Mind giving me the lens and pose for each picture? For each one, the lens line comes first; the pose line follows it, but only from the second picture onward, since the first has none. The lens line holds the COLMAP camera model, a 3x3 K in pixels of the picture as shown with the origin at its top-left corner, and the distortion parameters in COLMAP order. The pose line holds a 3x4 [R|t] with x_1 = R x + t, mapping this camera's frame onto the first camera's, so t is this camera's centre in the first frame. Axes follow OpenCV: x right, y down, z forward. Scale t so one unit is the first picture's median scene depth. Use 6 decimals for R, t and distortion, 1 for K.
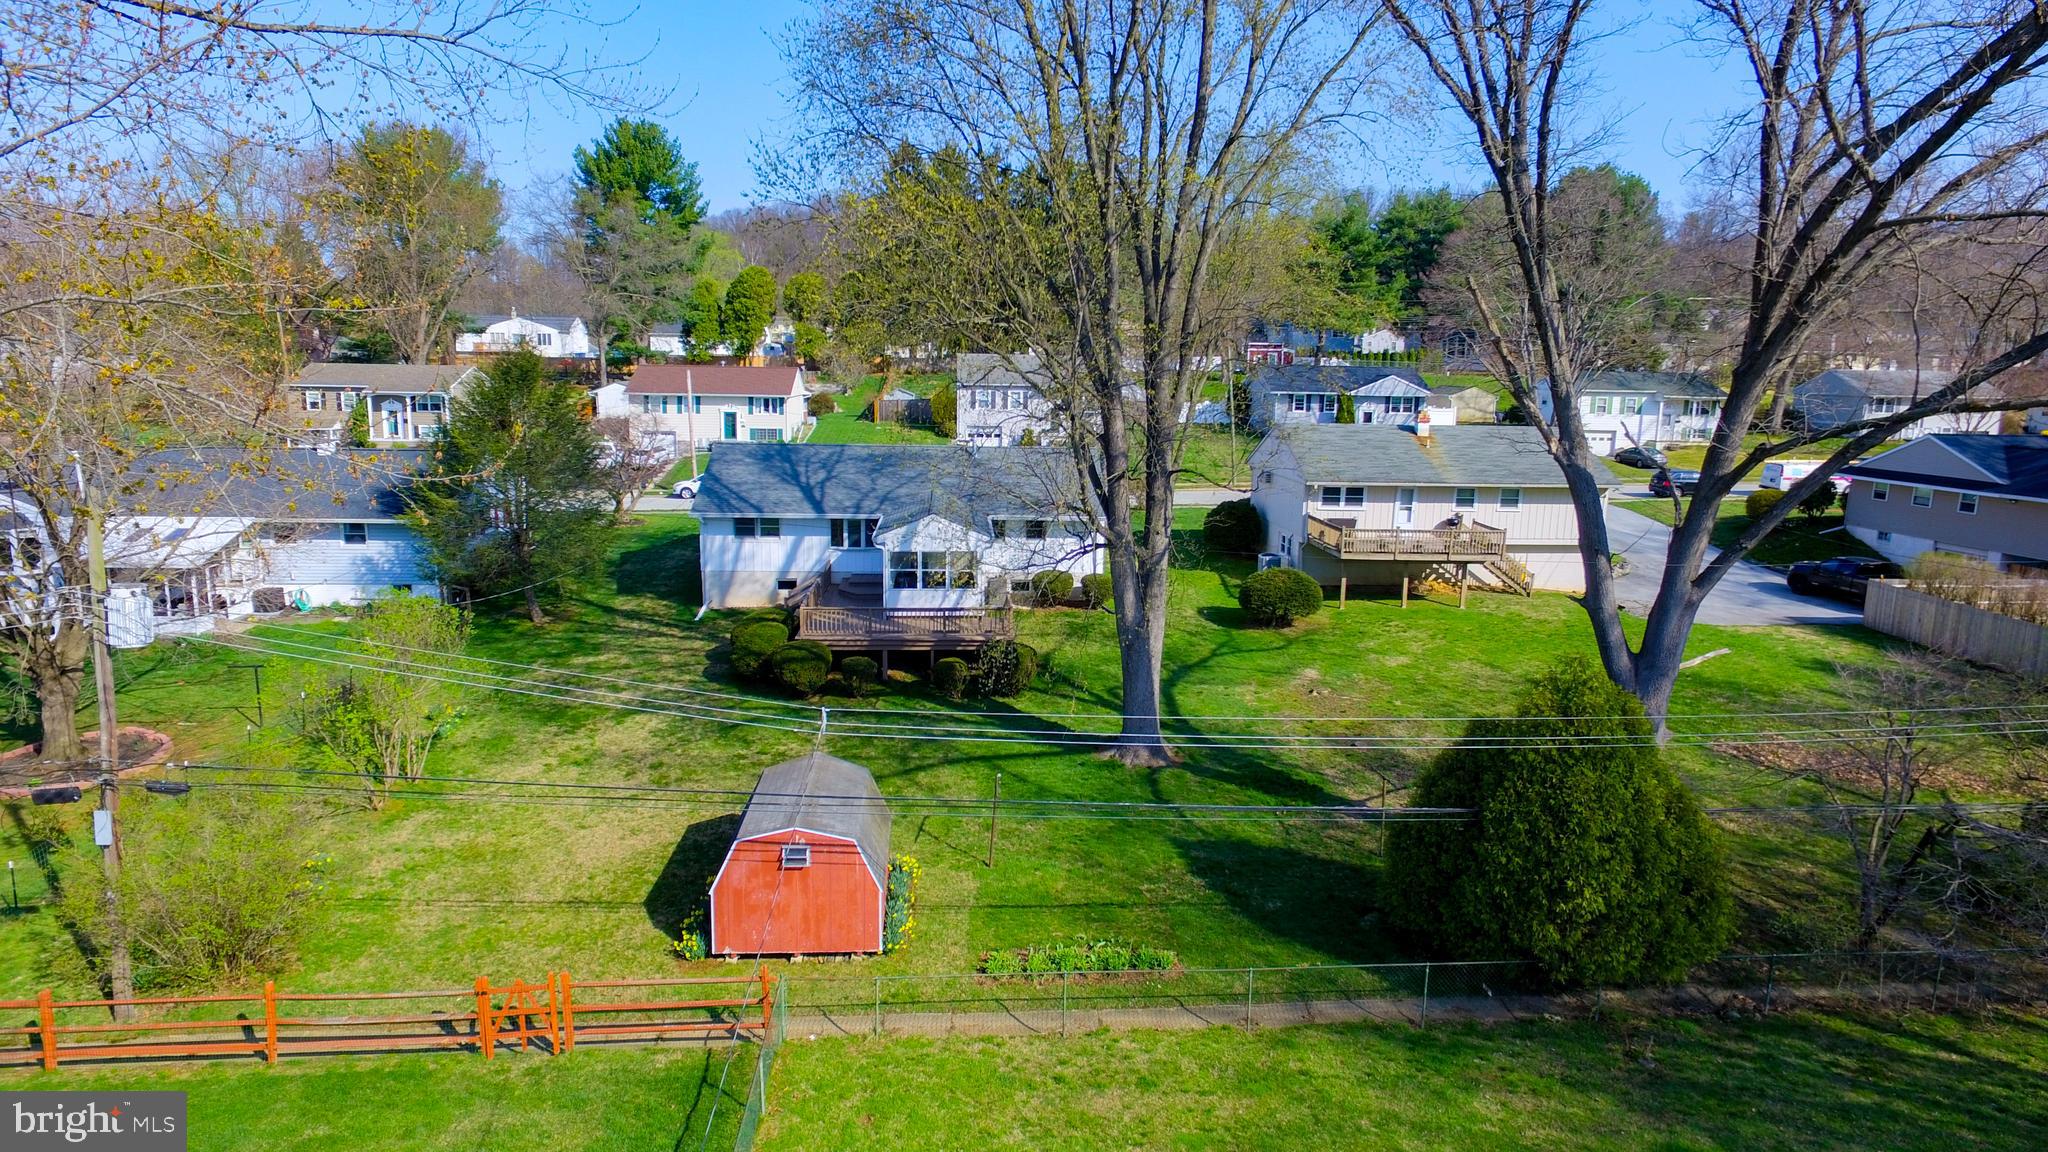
lens RADIAL K [[1178.9, 0, 1024.0], [0, 1178.9, 576.0], [0, 0, 1]] dist [-0.003910, -0.000365]
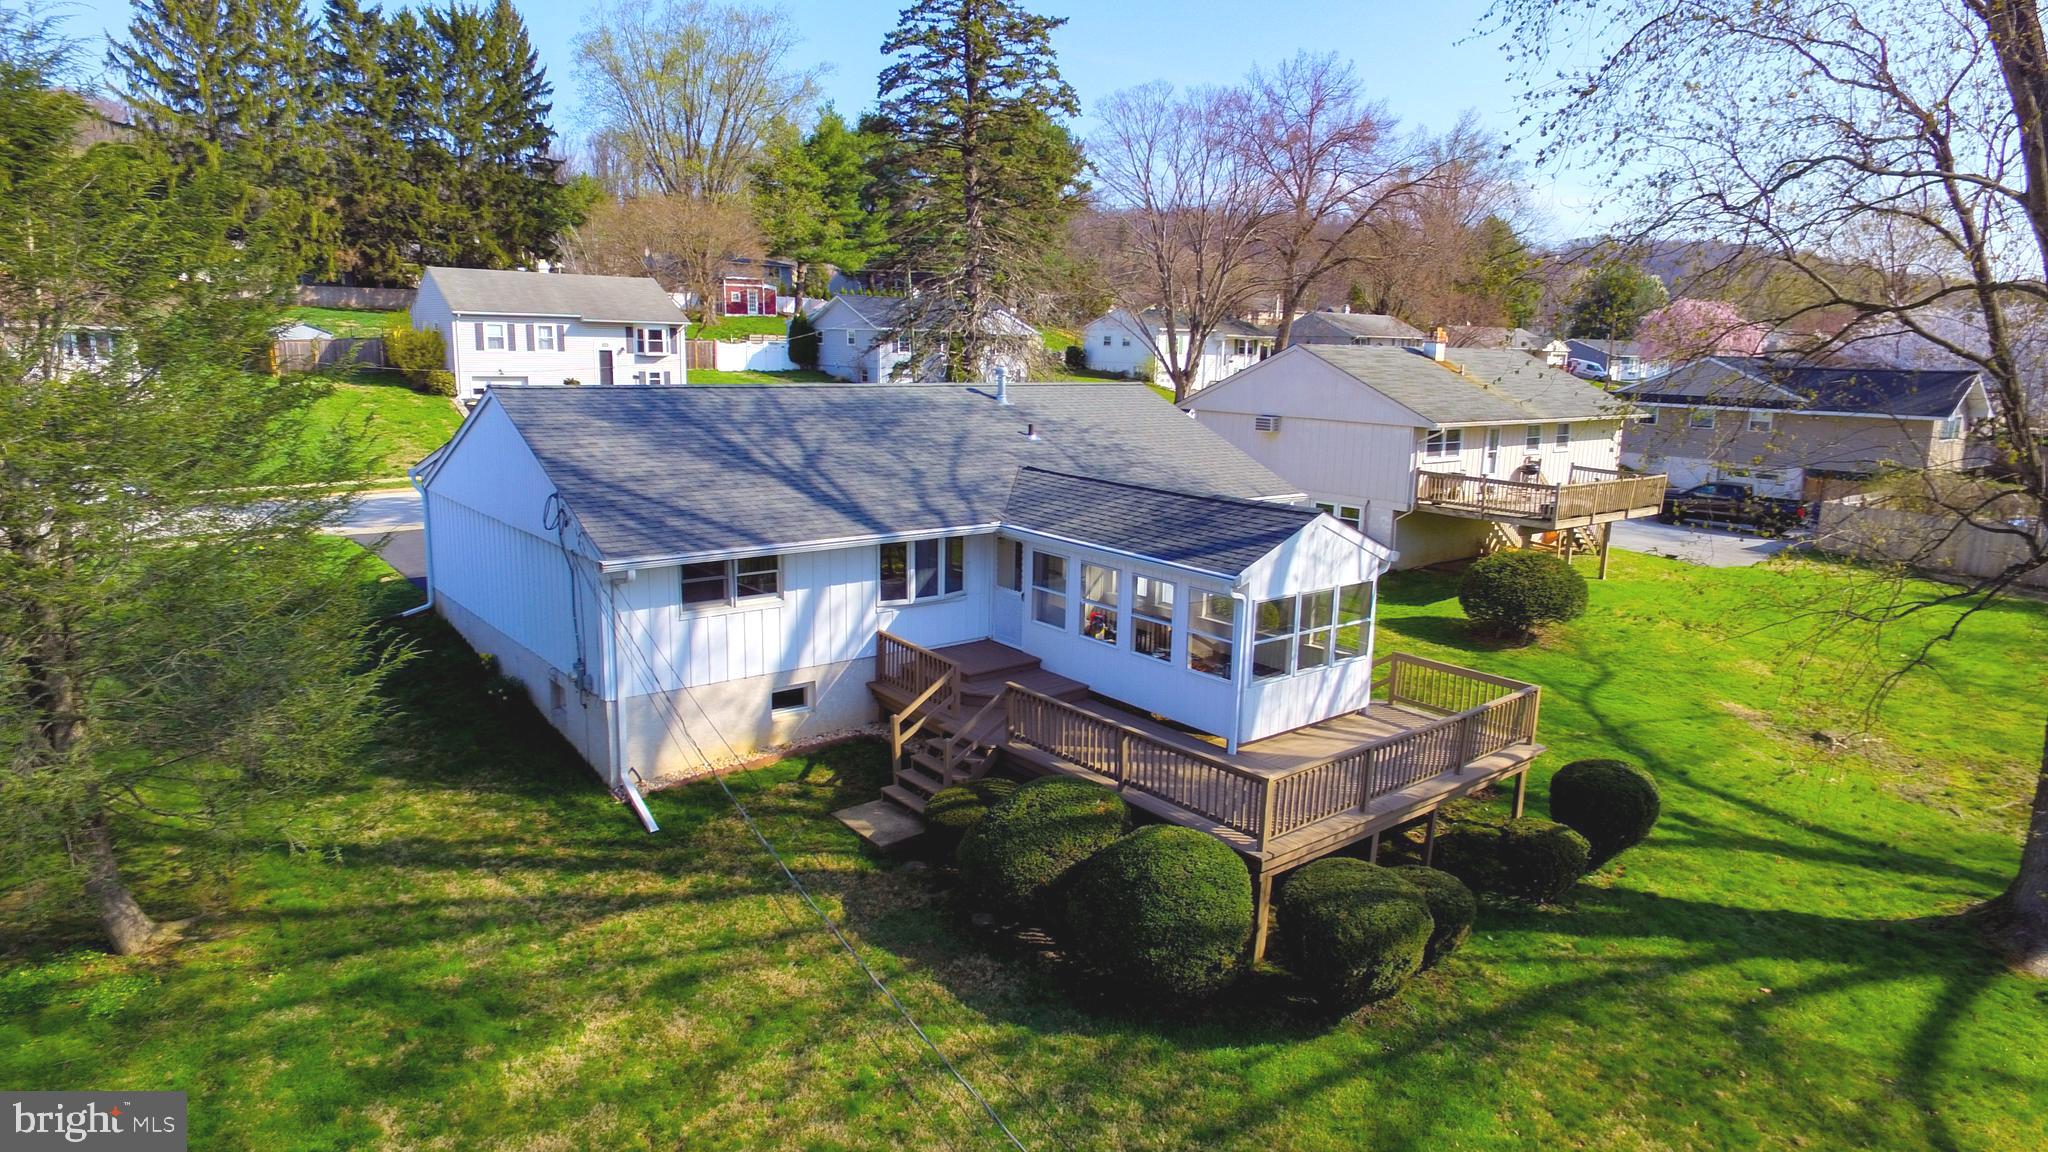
lens RADIAL K [[1178.9, 0, 1024.0], [0, 1178.9, 576.0], [0, 0, 1]] dist [-0.003910, -0.000365]
pose [[0.807202, -0.113957, 0.579171, -0.385842], [0.095710, 0.993471, 0.062080, -0.058508], [-0.582465, 0.005322, 0.812839, 0.585165]]
